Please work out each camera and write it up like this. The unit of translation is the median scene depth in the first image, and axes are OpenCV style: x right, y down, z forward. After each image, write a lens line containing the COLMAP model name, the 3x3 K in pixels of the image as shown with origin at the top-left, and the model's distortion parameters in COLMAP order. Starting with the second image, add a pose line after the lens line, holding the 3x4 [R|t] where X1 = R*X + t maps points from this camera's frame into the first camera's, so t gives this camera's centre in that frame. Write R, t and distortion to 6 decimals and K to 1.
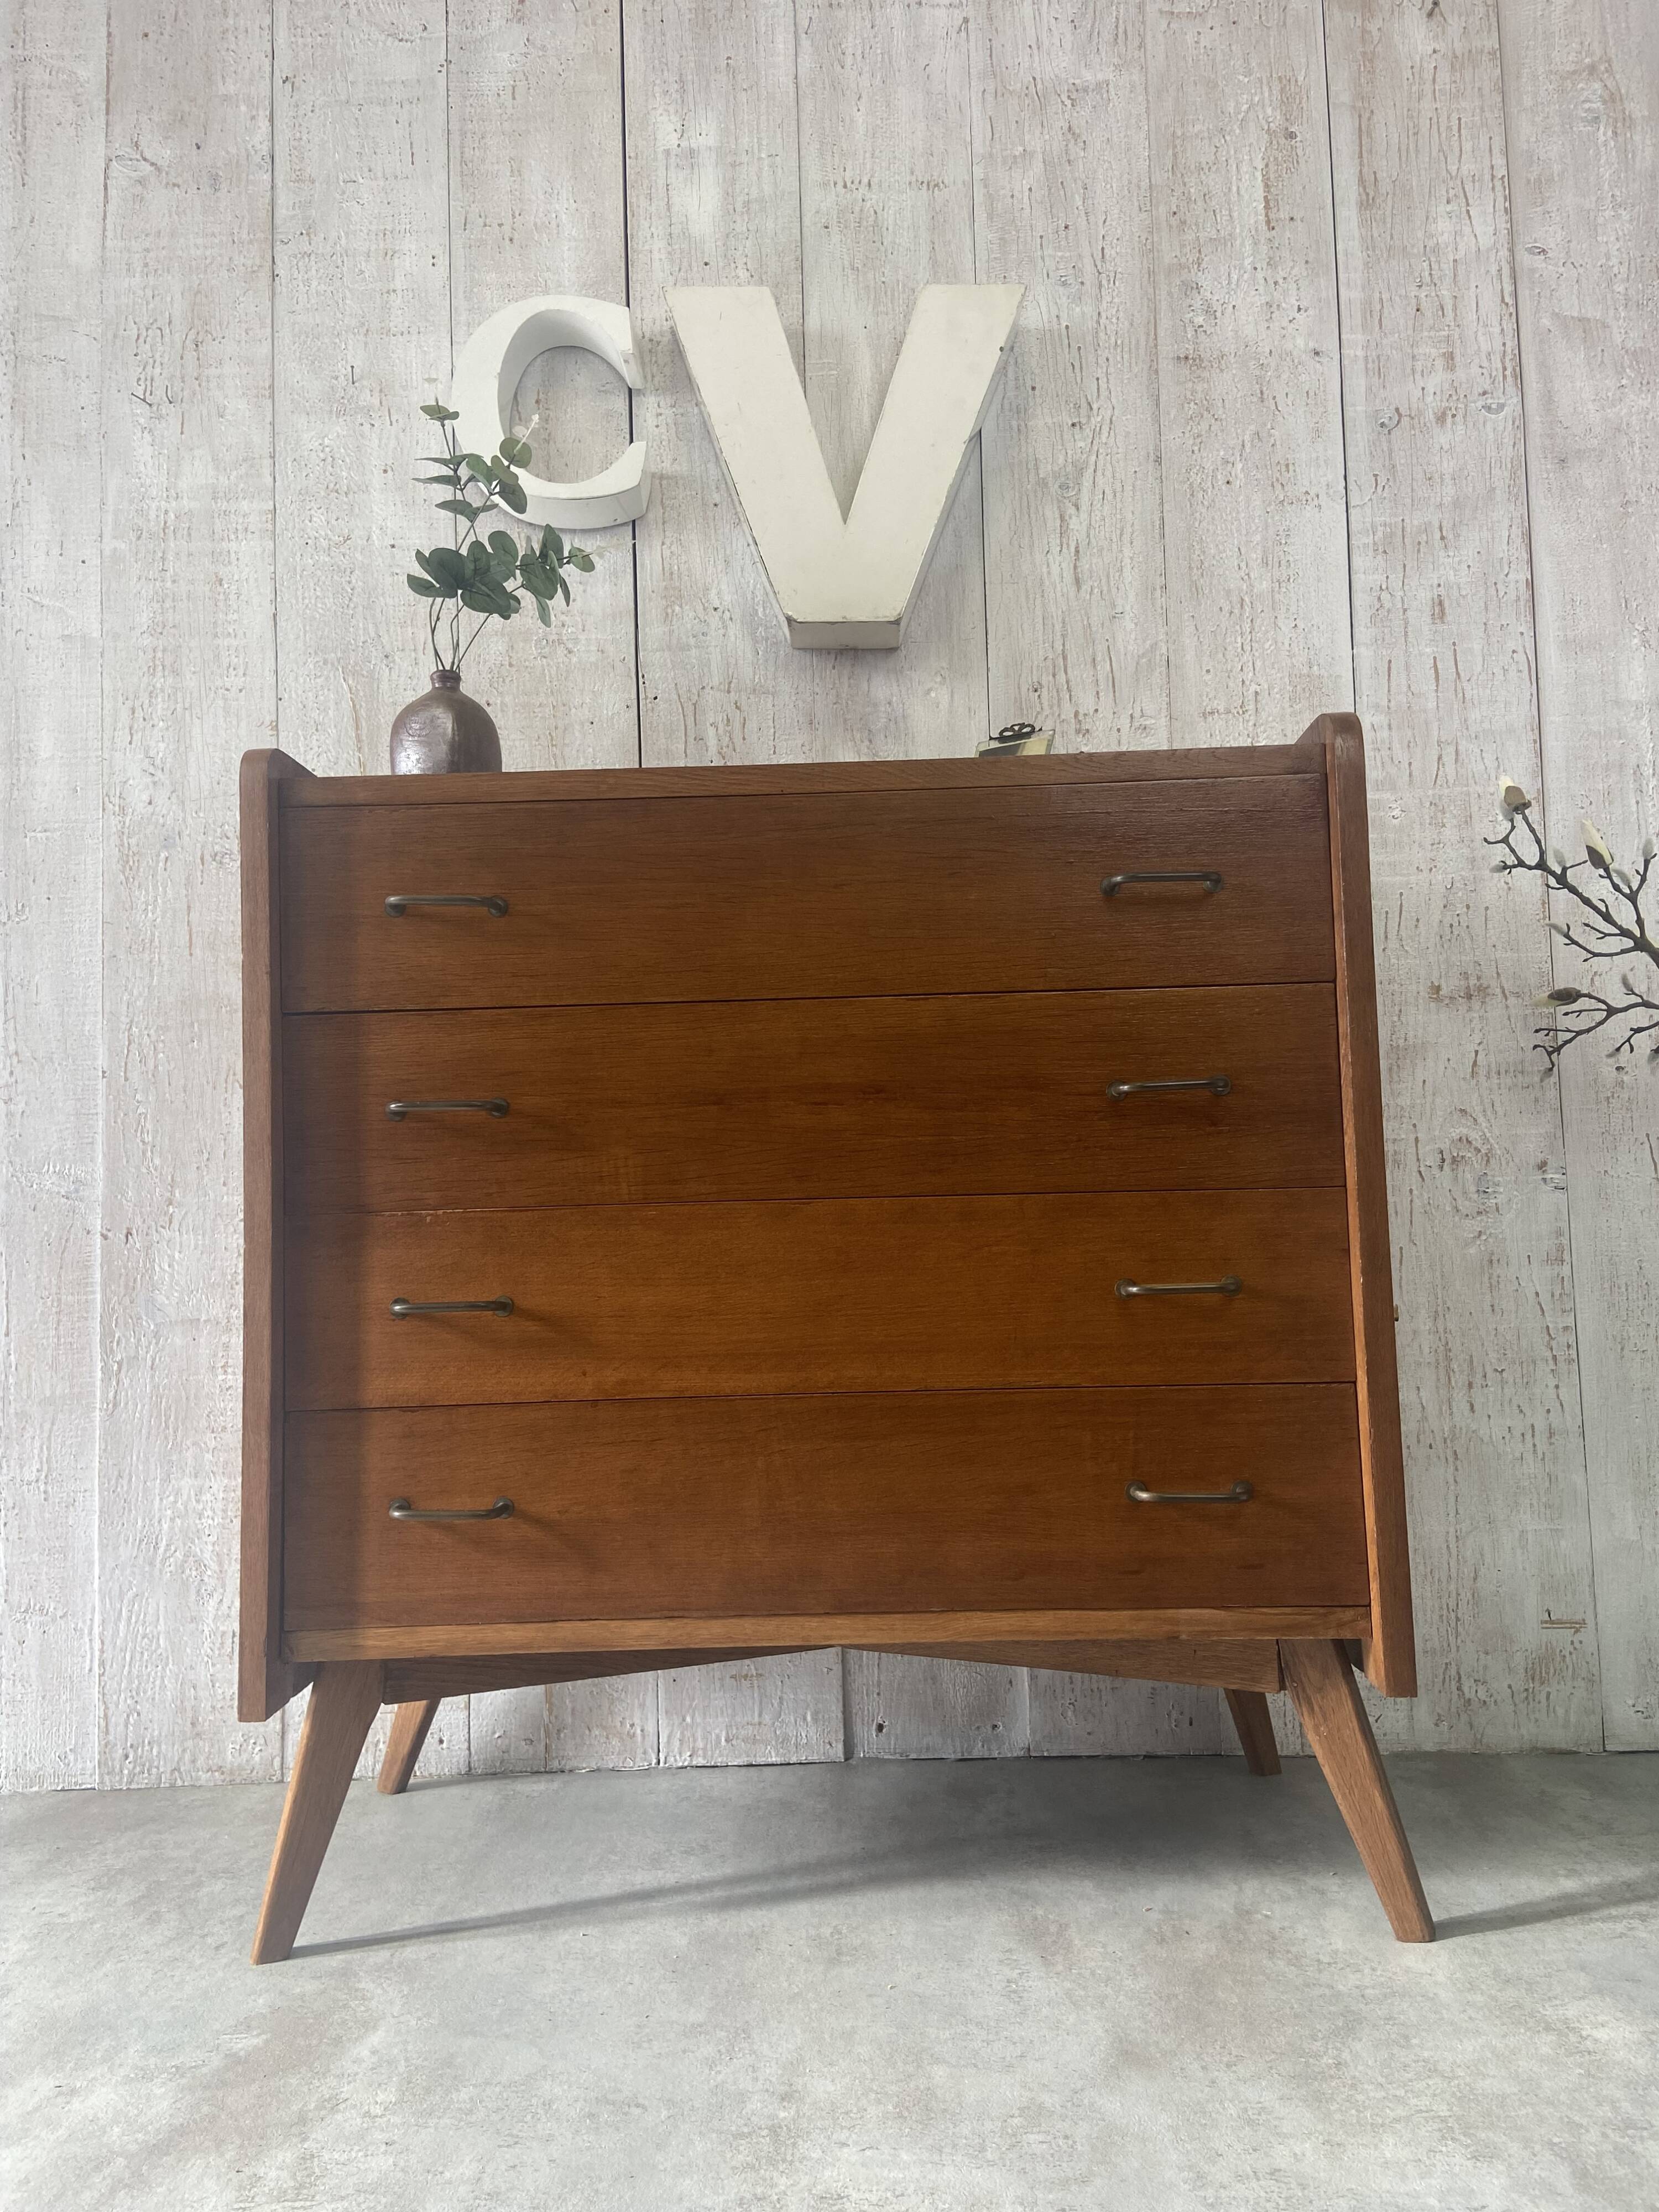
lens RADIAL K [[1661.2, 0, 822.0], [0, 1661.2, 1102.1], [0, 0, 1]] dist [0.125263, -0.159638]
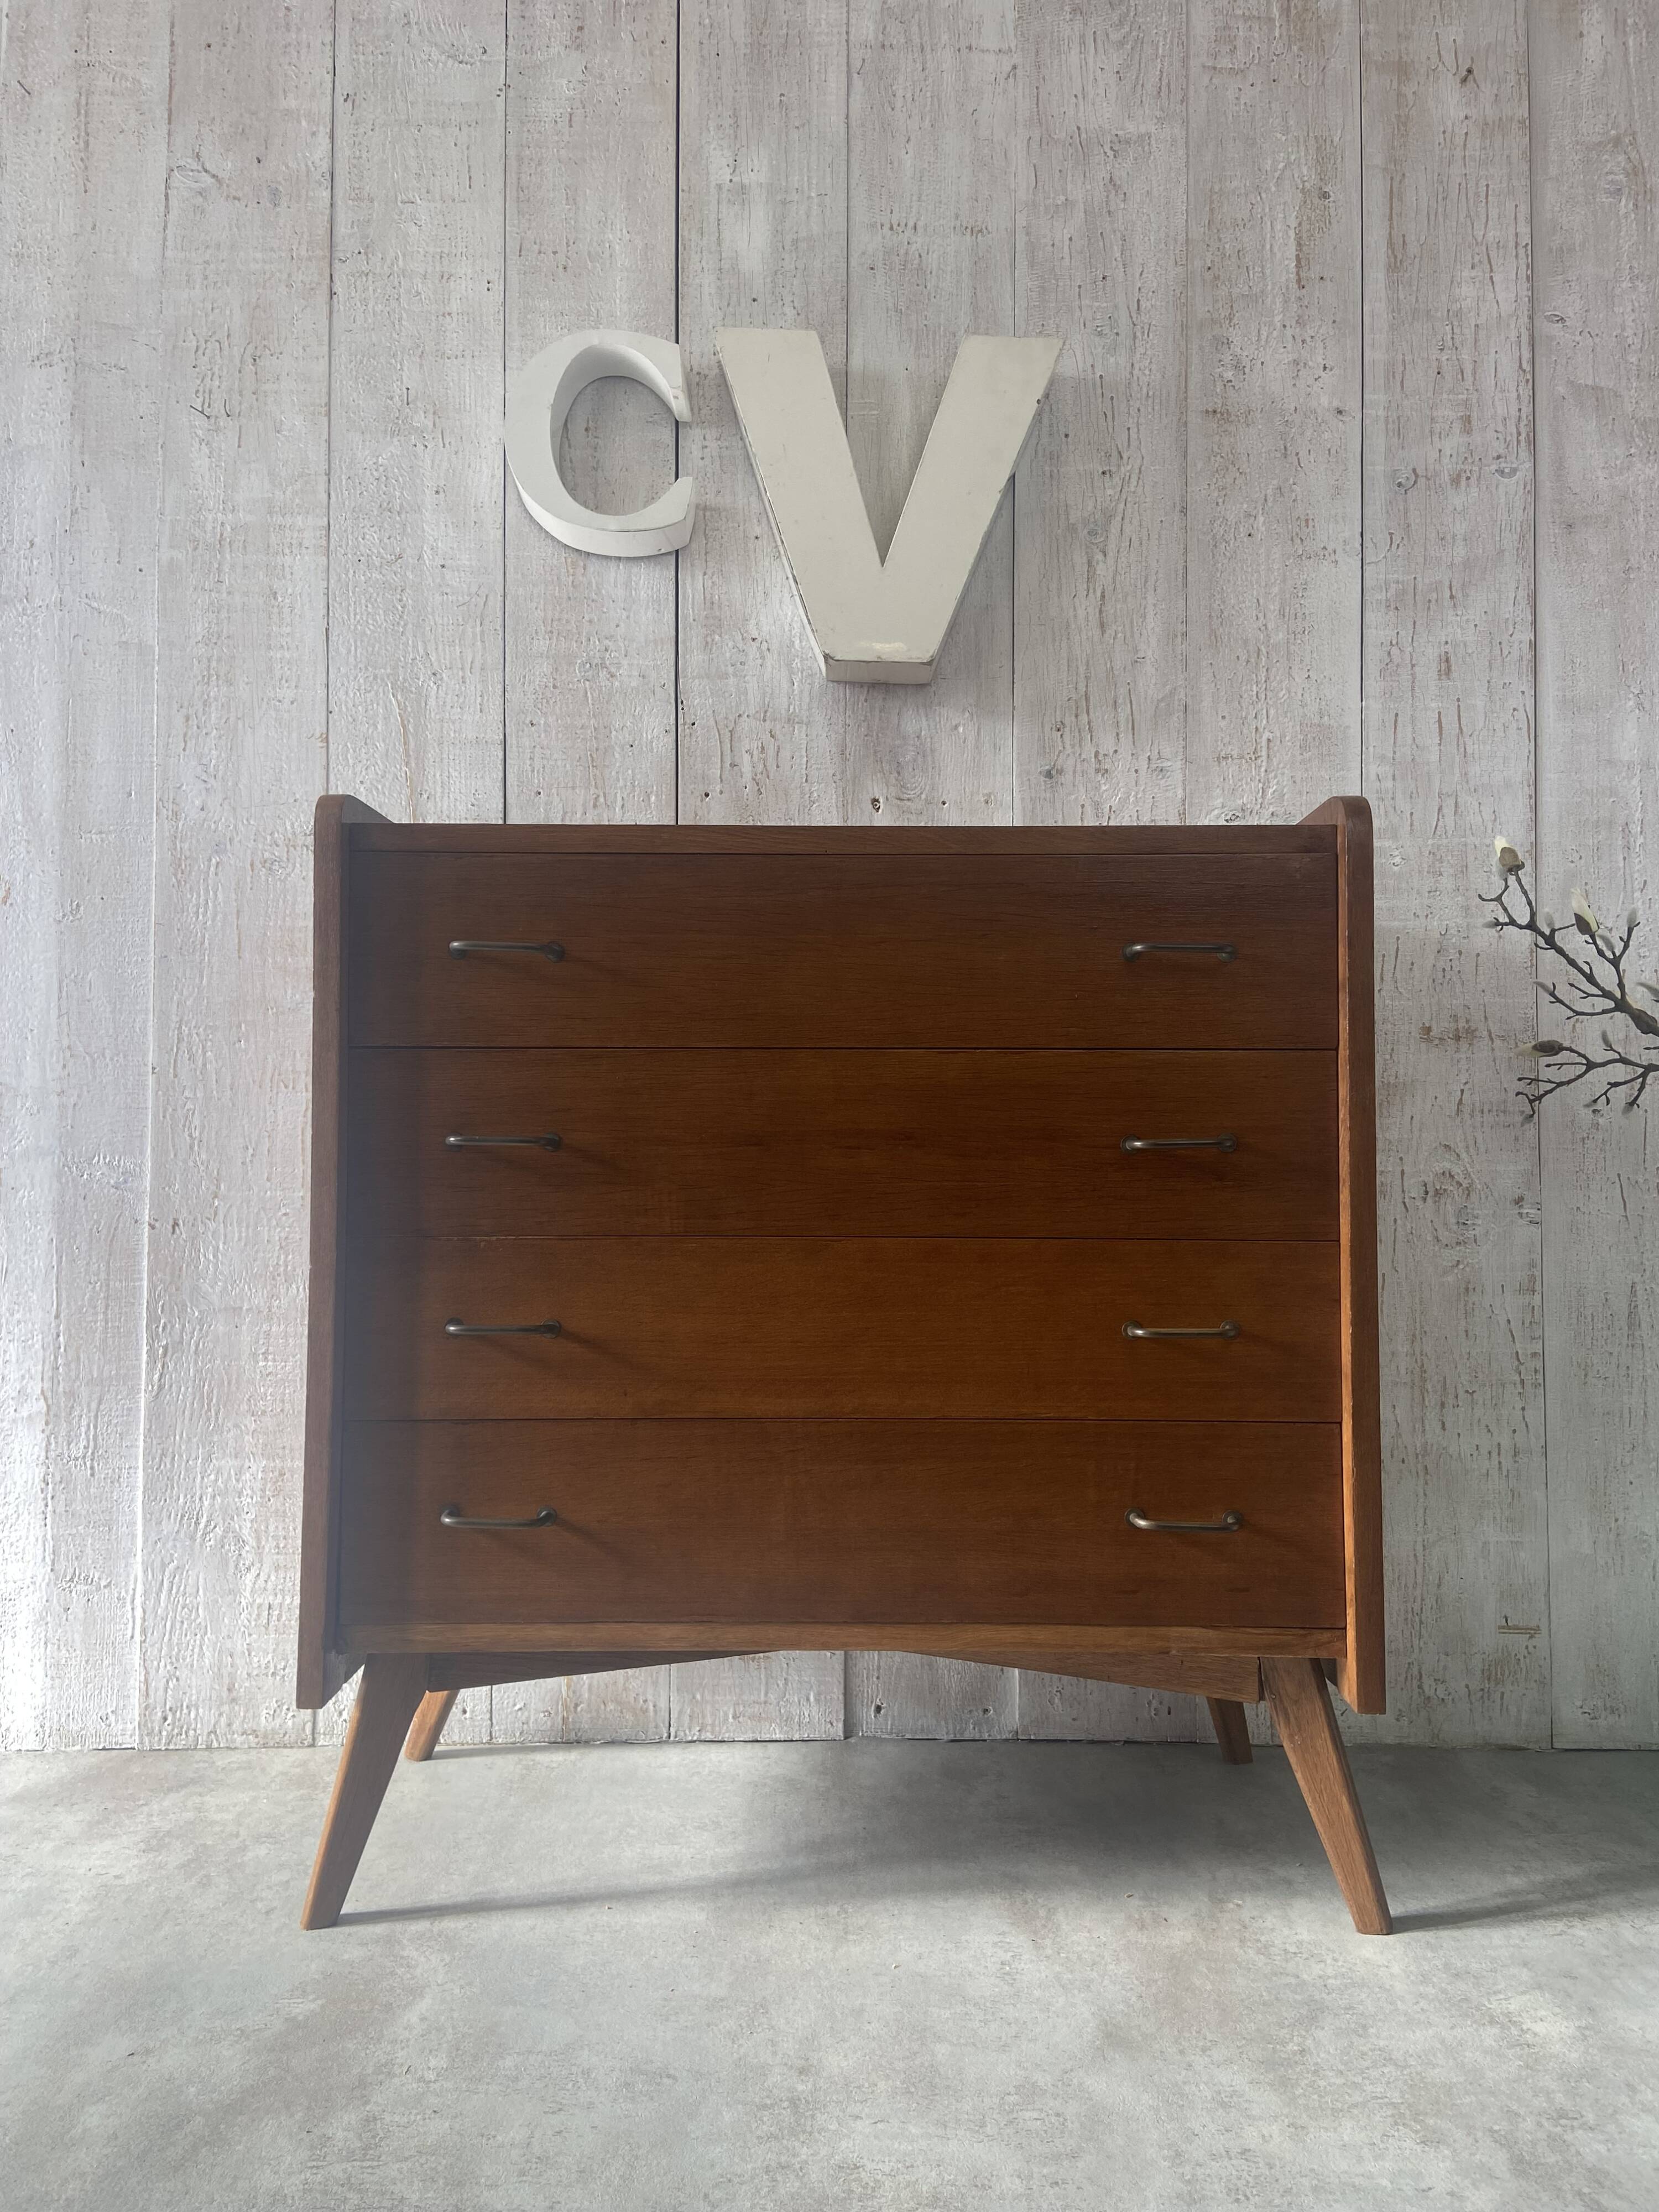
lens RADIAL K [[1661.2, 0, 834.4], [0, 1661.2, 1093.2], [0, 0, 1]] dist [0.125263, -0.159638]
pose [[0.999323, 0.031303, 0.019334, -0.025680], [-0.031965, 0.998877, 0.034967, -0.052861], [-0.018217, -0.035562, 0.999201, -0.048070]]
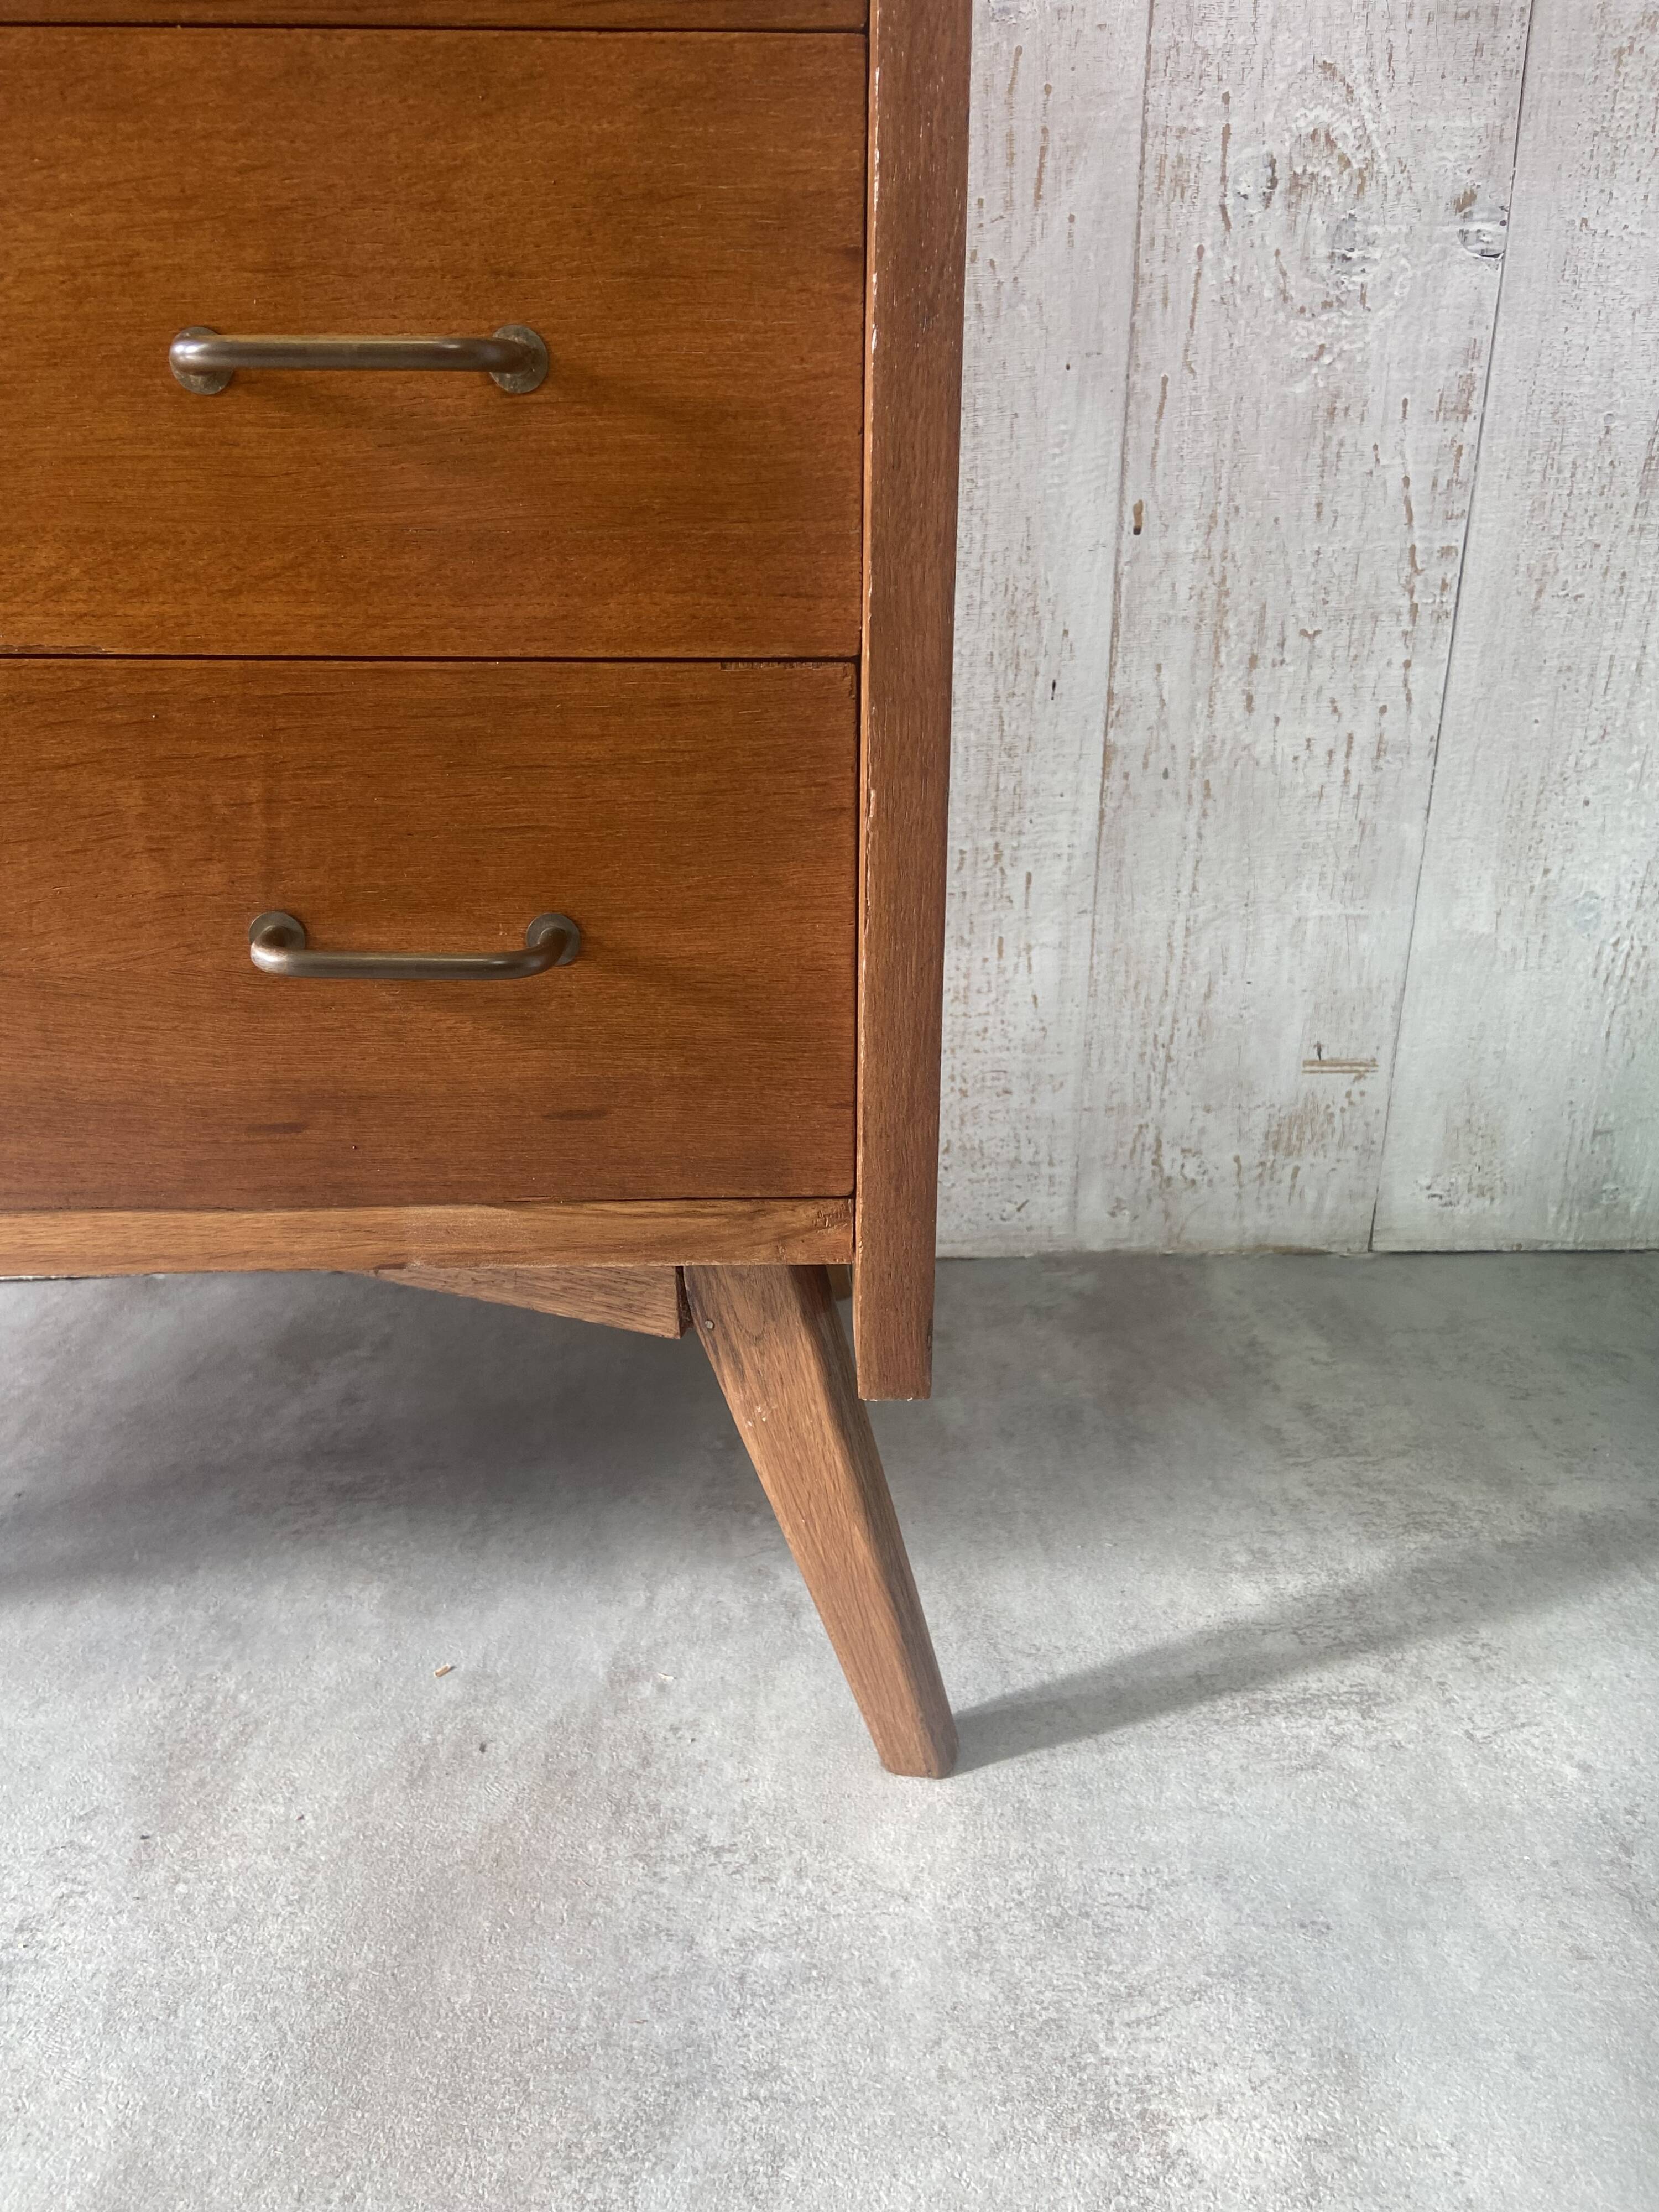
lens RADIAL K [[1652.1, 0, 821.9], [0, 1652.1, 1100.0], [0, 0, 1]] dist [0.107995, -0.130977]
pose [[0.997666, 0.003577, 0.068183, 0.207544], [-0.031936, 0.907097, 0.419708, 0.073838], [-0.060348, -0.420907, 0.905094, 0.459175]]
